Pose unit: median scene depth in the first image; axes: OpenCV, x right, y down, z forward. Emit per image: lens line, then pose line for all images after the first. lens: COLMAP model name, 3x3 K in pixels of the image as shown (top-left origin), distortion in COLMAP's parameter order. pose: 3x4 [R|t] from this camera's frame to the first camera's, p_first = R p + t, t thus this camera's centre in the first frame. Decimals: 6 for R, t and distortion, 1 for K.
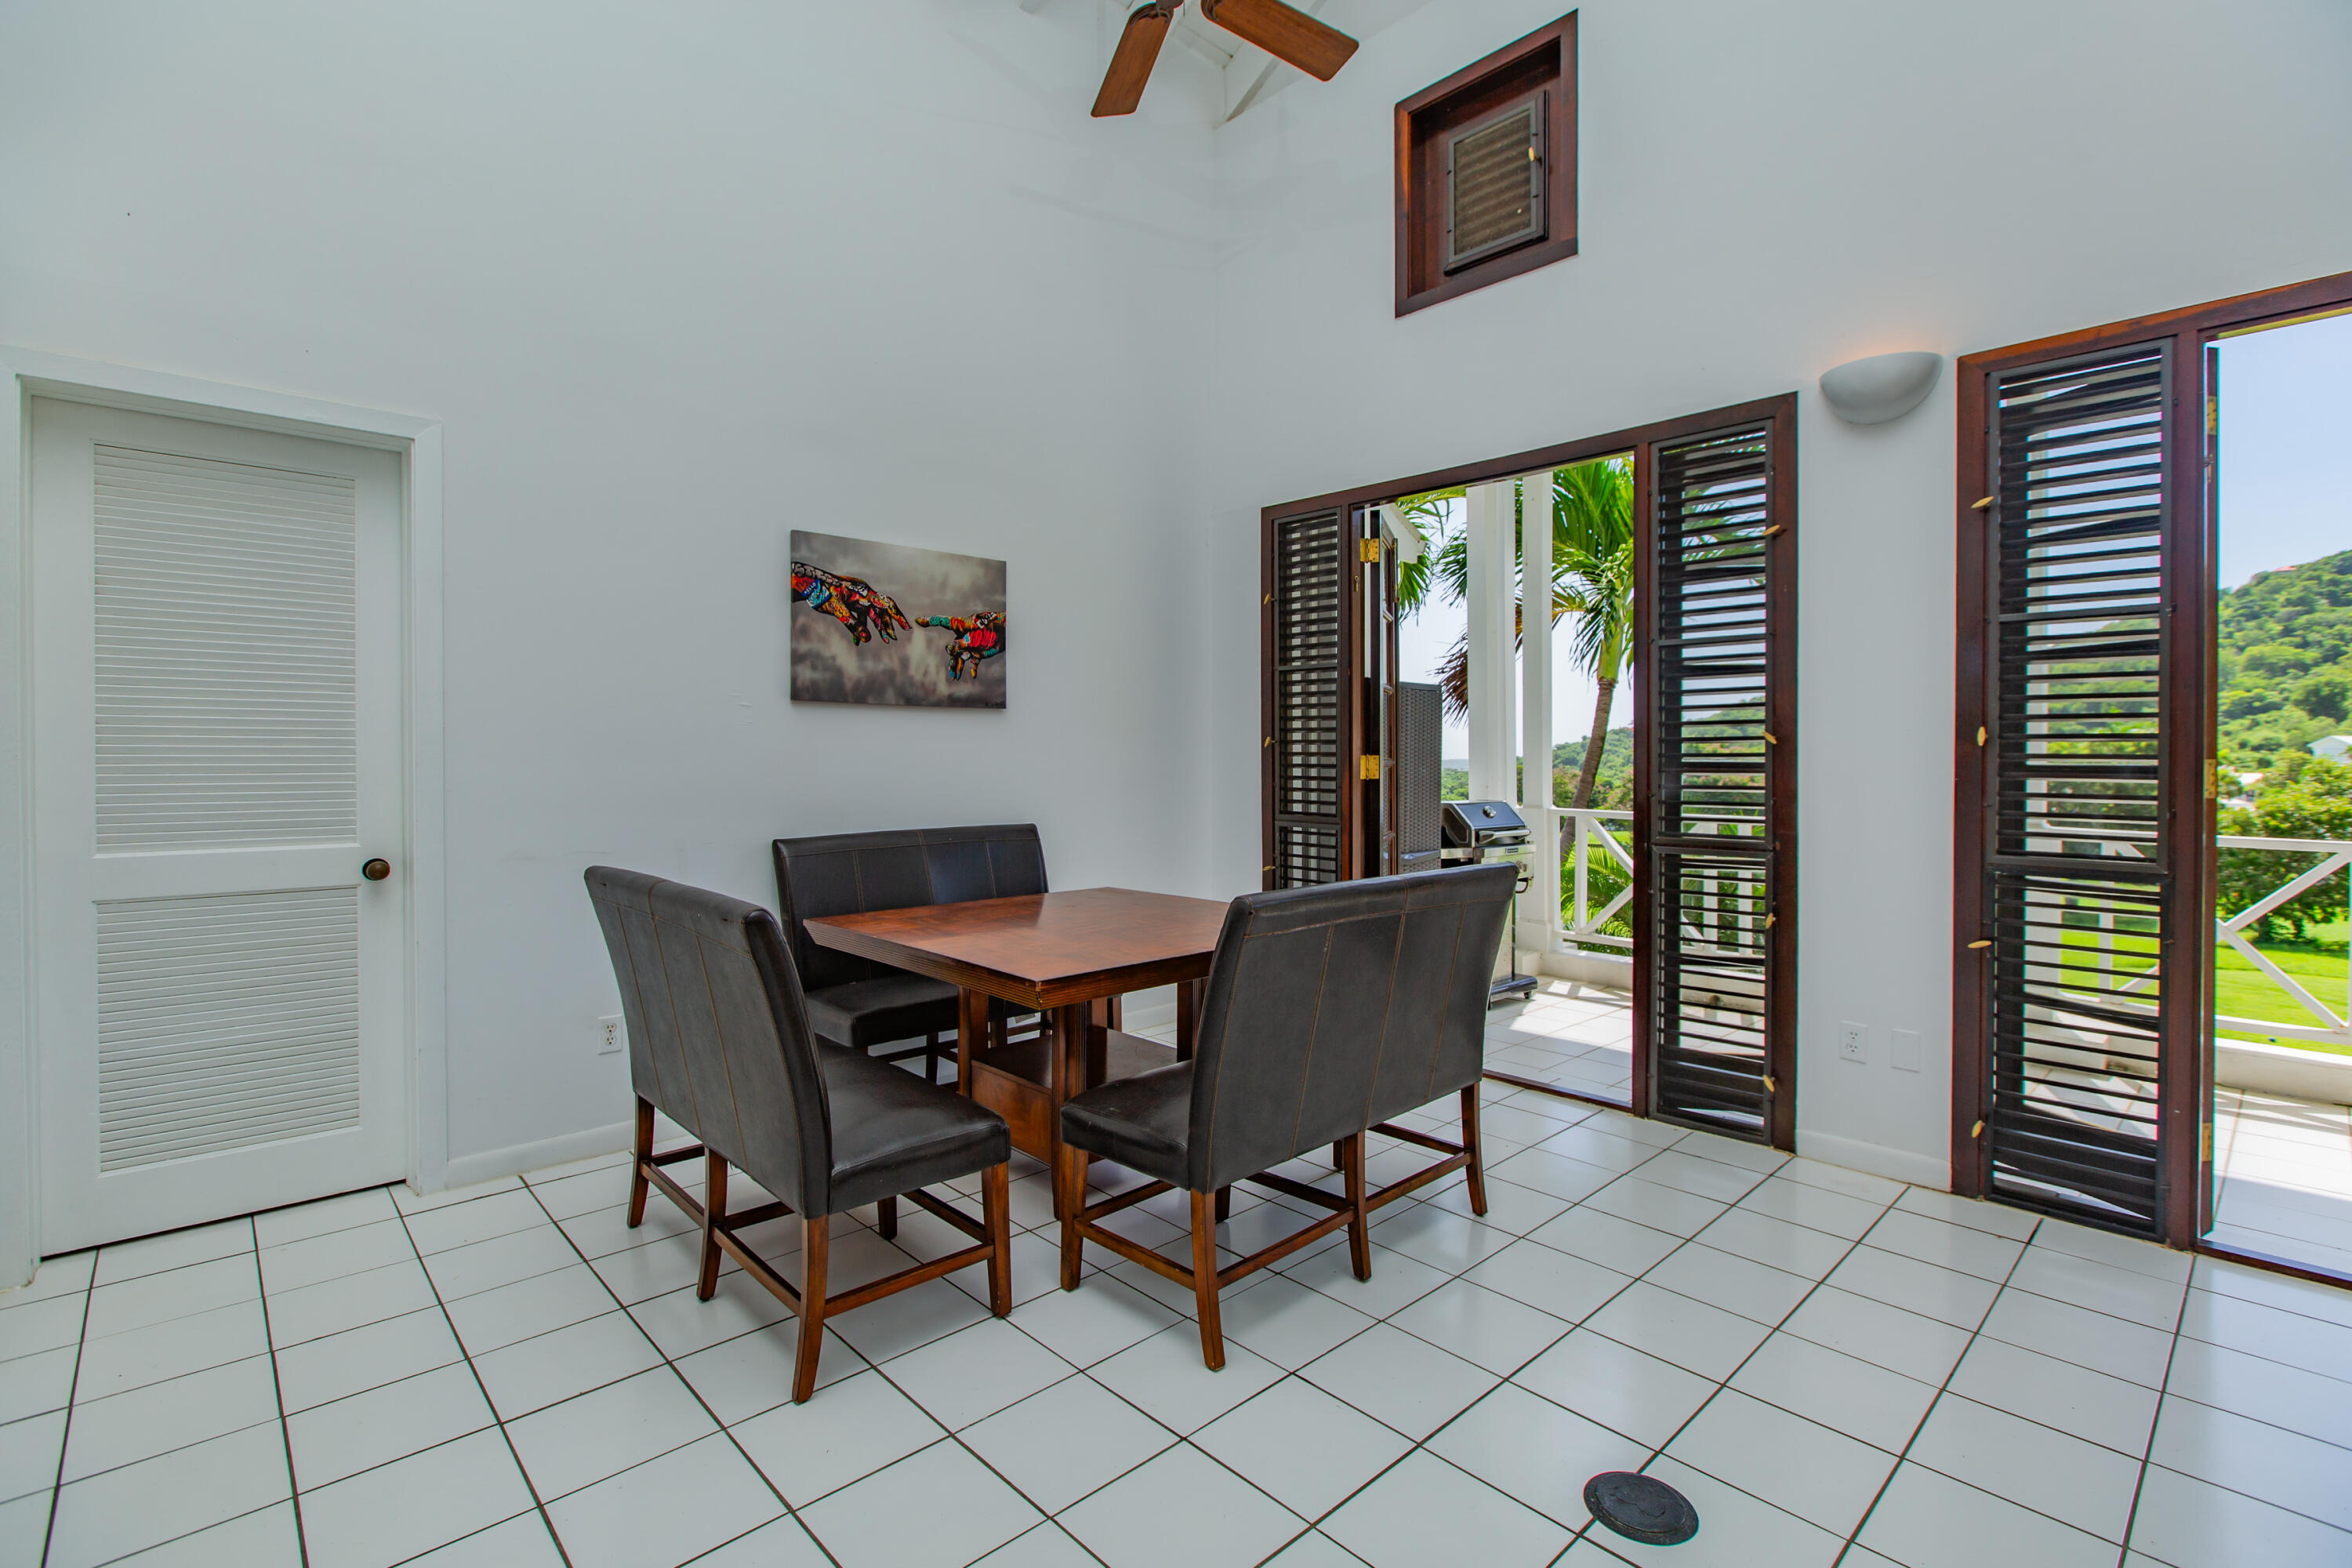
lens RADIAL K [[1067.2, 0, 1175.6], [0, 1067.2, 756.7], [0, 0, 1]] dist [-0.007223, 0.000404]
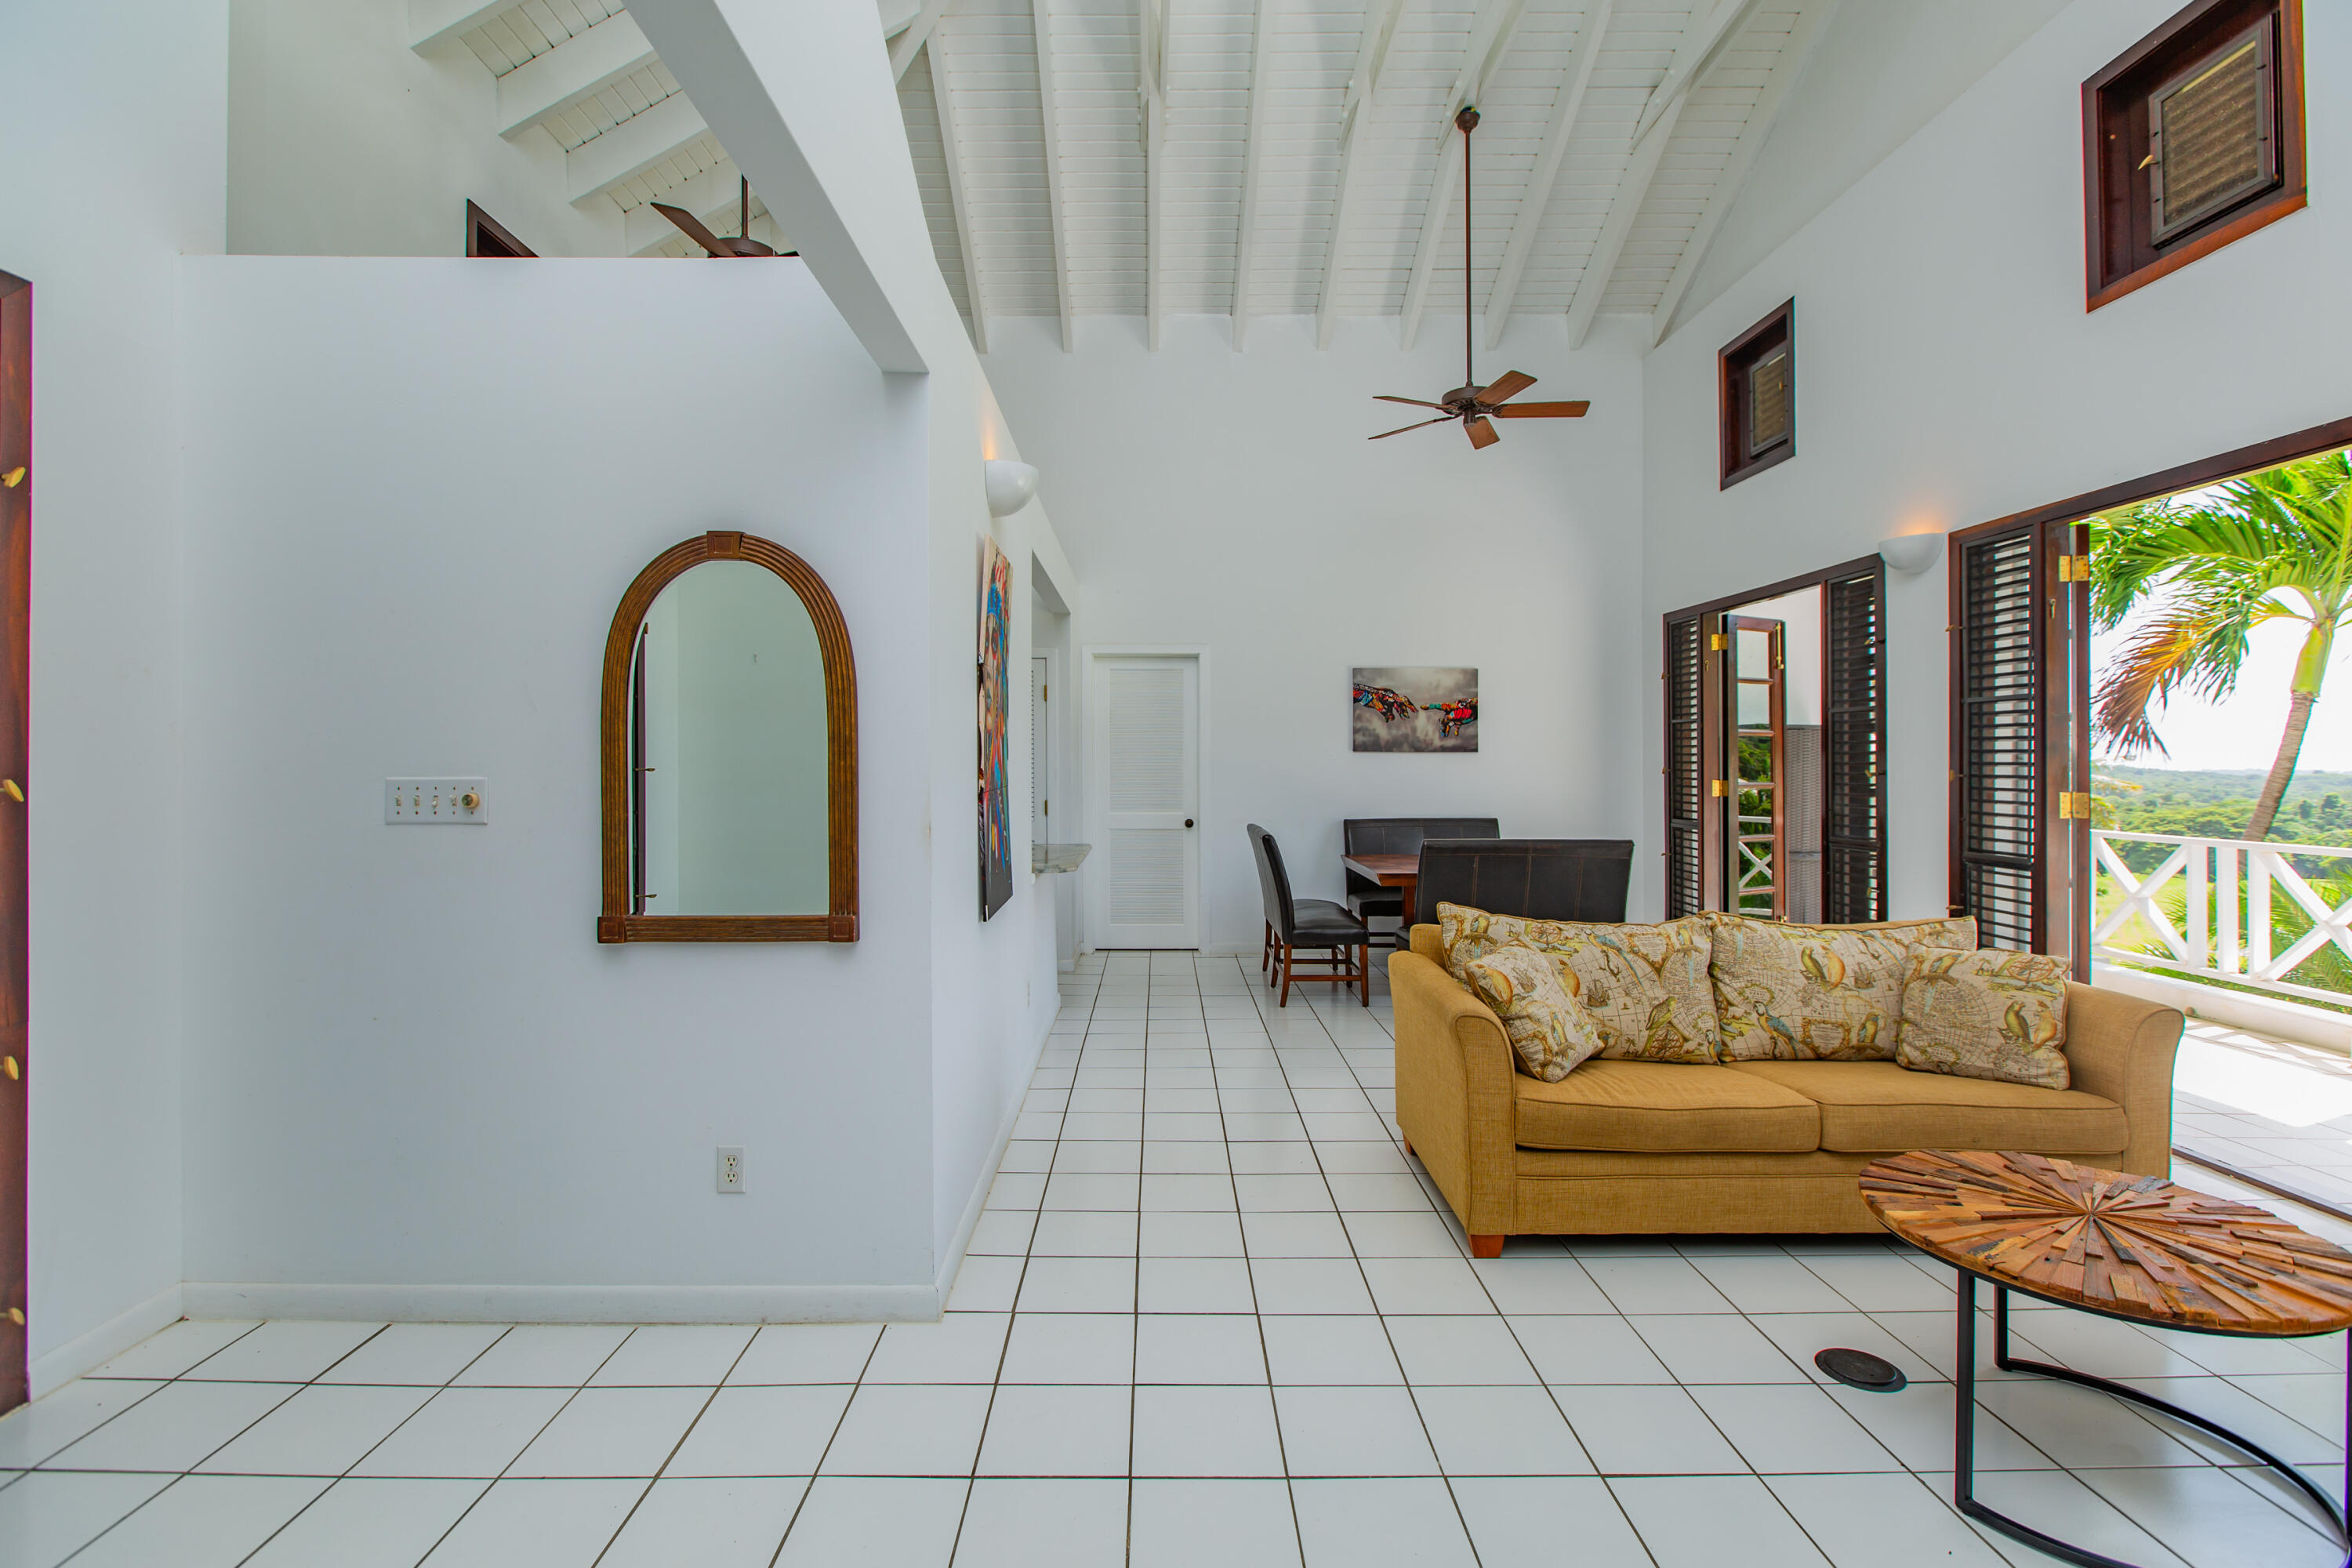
lens RADIAL K [[1067.2, 0, 1189.8], [0, 1067.2, 760.0], [0, 0, 1]] dist [-0.007223, 0.000404]
pose [[0.750966, 0.000385, -0.660341, 0.700730], [-0.001938, 0.999997, -0.001620, -0.030587], [0.660338, 0.002496, 0.750964, -0.687545]]
